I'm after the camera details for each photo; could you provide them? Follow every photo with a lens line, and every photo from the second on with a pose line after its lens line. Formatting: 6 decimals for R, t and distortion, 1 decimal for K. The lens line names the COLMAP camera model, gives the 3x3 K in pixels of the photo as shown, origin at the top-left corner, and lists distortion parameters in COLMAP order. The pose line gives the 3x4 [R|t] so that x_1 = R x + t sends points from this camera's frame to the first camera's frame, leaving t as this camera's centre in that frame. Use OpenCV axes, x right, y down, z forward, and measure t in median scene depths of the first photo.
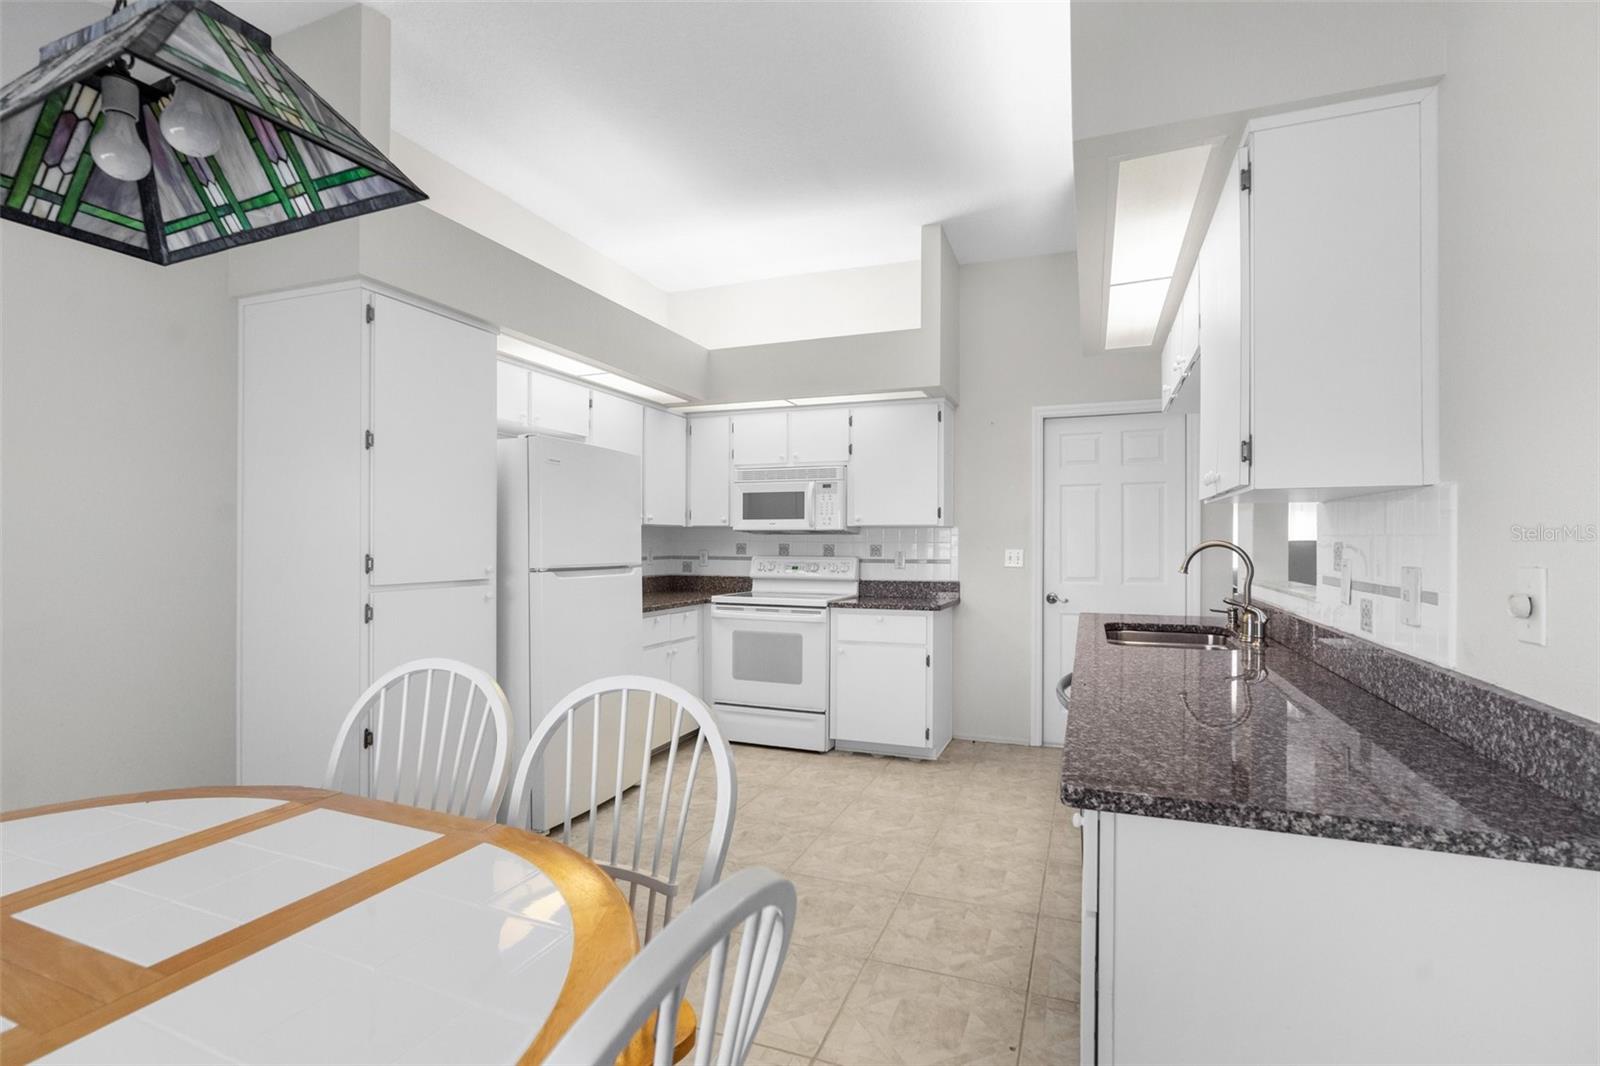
lens RADIAL K [[748.0, 0, 789.8], [0, 748.0, 537.5], [0, 0, 1]] dist [-0.017515, 0.005879]
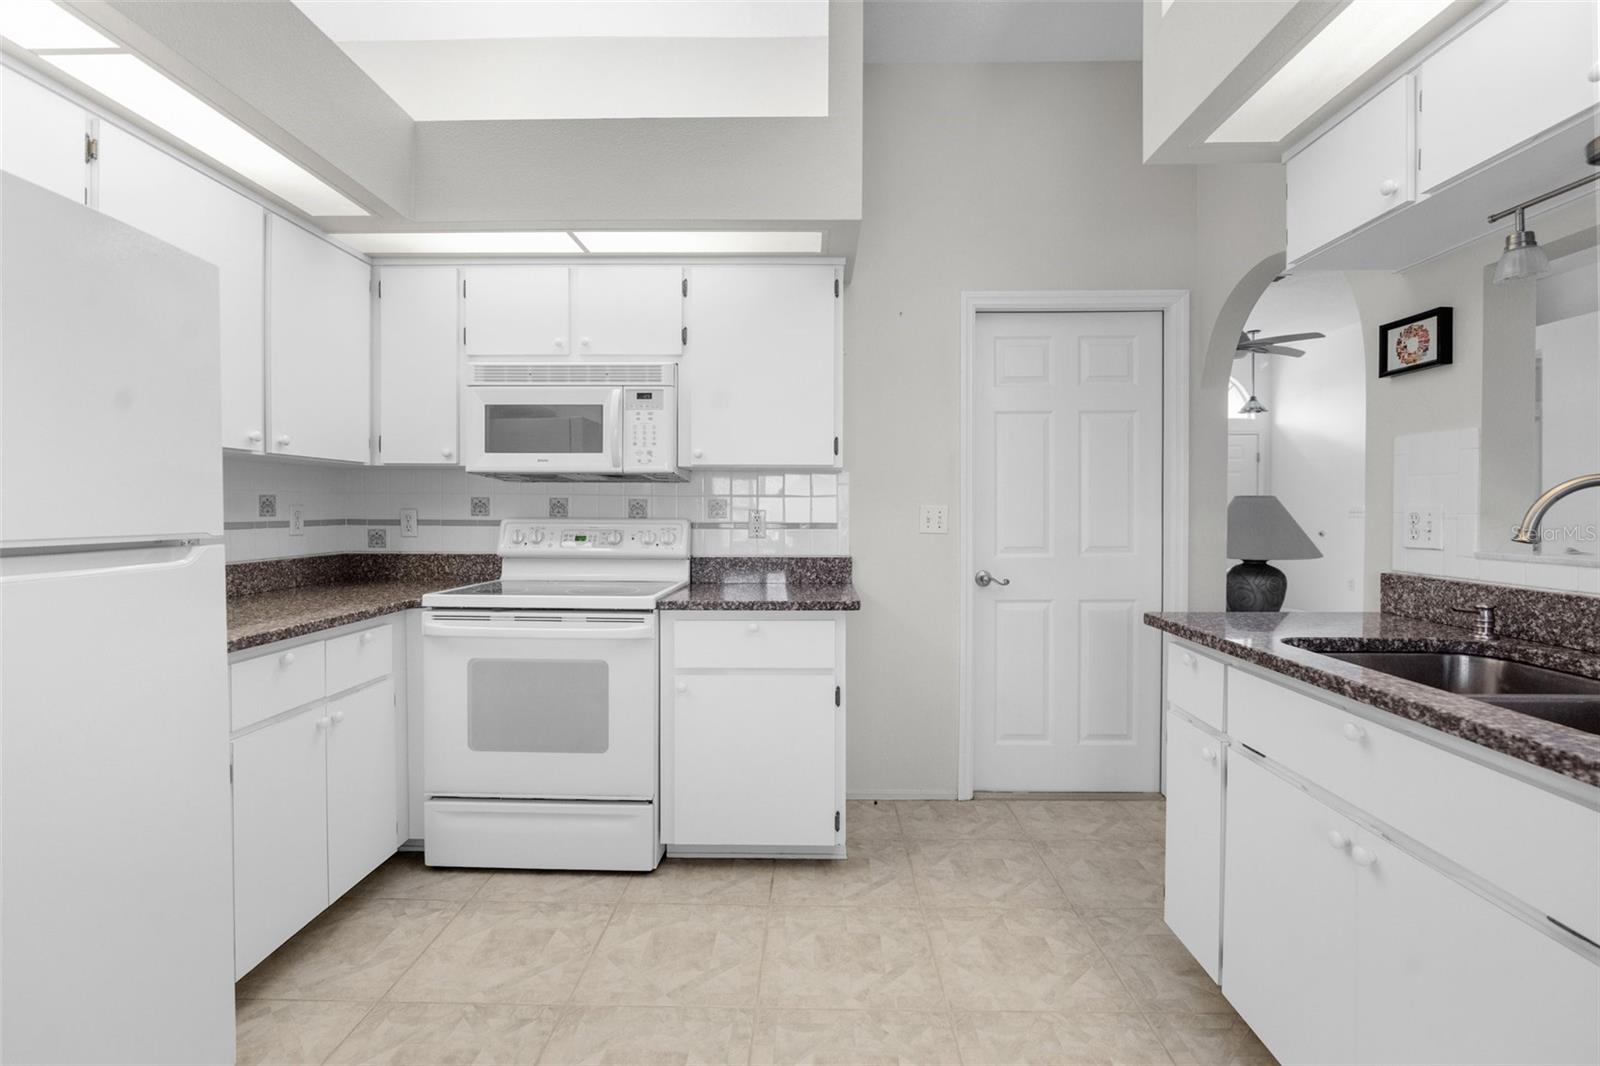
lens RADIAL K [[748.0, 0, 812.6], [0, 748.0, 522.0], [0, 0, 1]] dist [-0.017515, 0.005879]
pose [[0.933361, -0.004900, 0.358905, -0.036438], [-0.003638, 0.999726, 0.023110, 0.014486], [-0.358920, -0.022876, 0.933088, 0.414672]]
